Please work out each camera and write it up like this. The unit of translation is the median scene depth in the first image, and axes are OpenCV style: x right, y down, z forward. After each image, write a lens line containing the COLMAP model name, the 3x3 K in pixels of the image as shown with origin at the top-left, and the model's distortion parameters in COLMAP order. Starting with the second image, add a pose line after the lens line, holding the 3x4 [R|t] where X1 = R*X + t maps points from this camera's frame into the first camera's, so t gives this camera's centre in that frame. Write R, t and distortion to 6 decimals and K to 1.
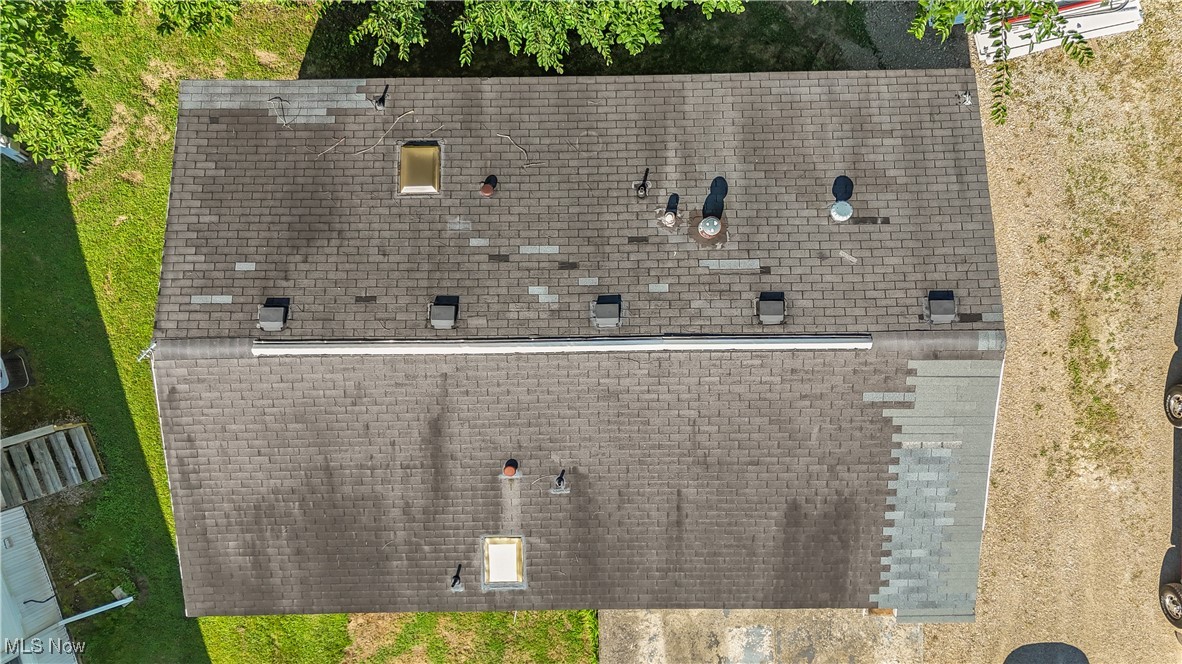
lens RADIAL K [[874.7, 0, 590.6], [0, 874.7, 331.8], [0, 0, 1]] dist [0.053805, -0.016735]
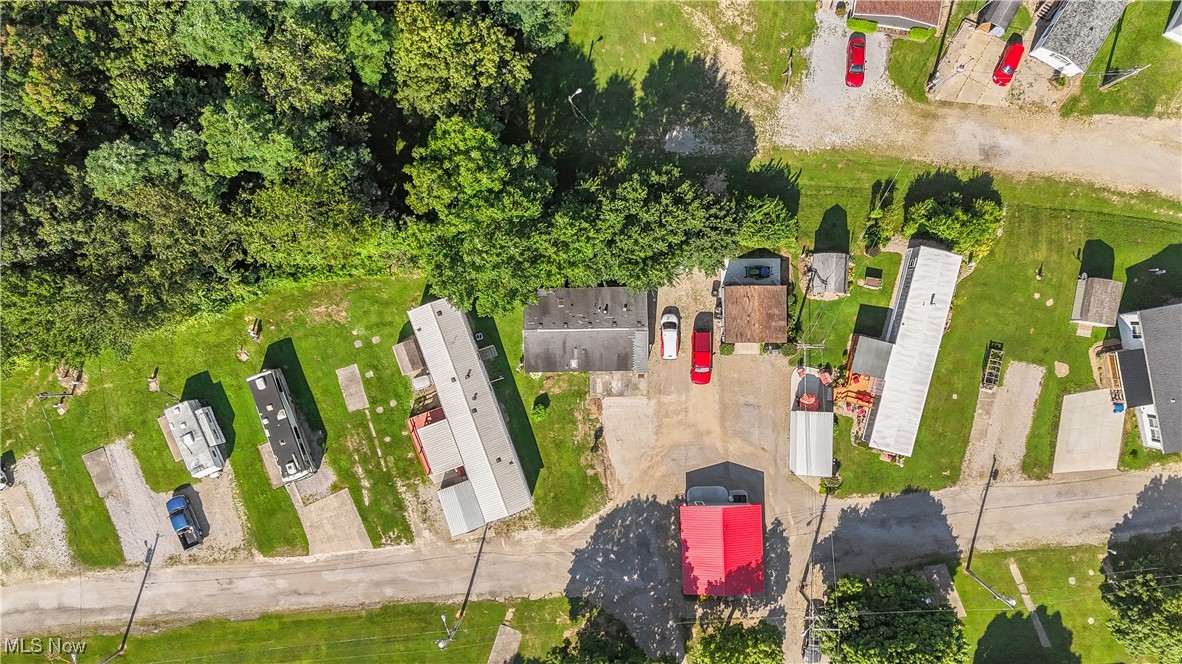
lens RADIAL K [[874.7, 0, 591.0], [0, 874.7, 332.0], [0, 0, 1]] dist [0.053805, -0.016735]
pose [[0.999953, -0.006918, 0.006801, -0.019063], [0.006904, 0.999974, 0.002083, 0.019043], [-0.006815, -0.002036, 0.999975, -5.527676]]
